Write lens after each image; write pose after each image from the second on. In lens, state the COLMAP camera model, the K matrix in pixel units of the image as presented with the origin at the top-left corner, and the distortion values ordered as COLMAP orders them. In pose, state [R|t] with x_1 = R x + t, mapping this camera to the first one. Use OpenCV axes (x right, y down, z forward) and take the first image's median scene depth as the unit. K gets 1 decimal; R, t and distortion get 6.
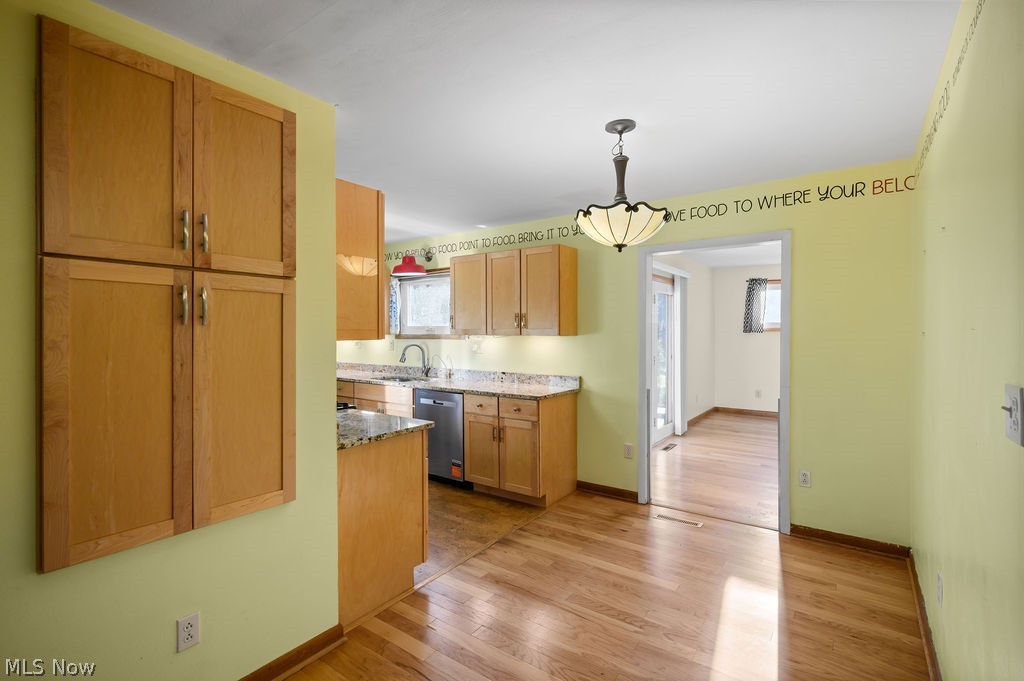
lens RADIAL K [[475.5, 0, 513.2], [0, 475.5, 334.5], [0, 0, 1]] dist [-0.001667, -0.000018]
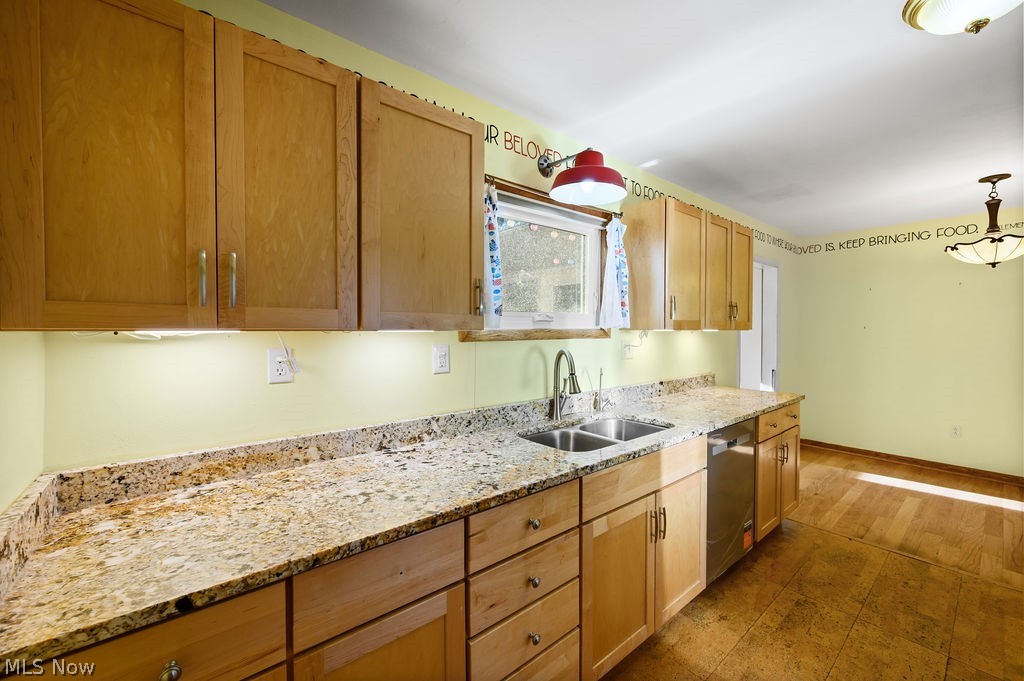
lens RADIAL K [[407.4, 0, 514.5], [0, 407.4, 337.6], [0, 0, 1]] dist [0.000224, 0.000106]
pose [[0.249432, -0.017964, 0.968226, -0.619161], [0.007160, 0.999835, 0.016706, 0.000767], [-0.968366, 0.002766, 0.249519, 0.984195]]
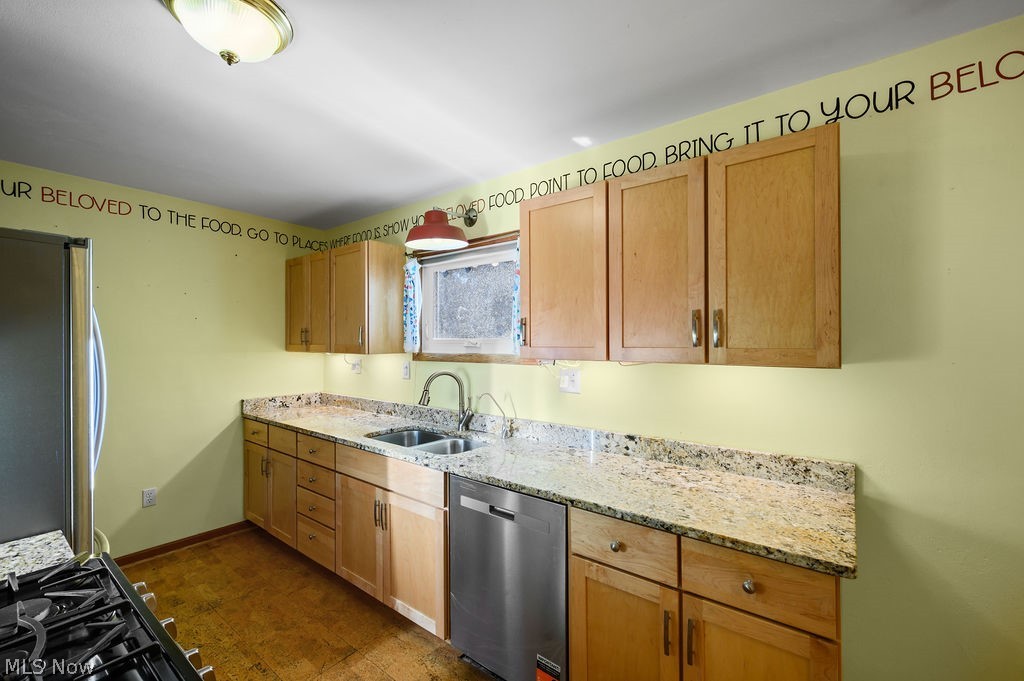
lens RADIAL K [[424.9, 0, 513.6], [0, 424.9, 340.5], [0, 0, 1]] dist [0.002230, 0.000056]
pose [[0.999533, 0.000891, -0.030532, -0.116909], [-0.001214, 0.999943, -0.010562, -0.011947], [0.030520, 0.010594, 0.999478, 0.523031]]
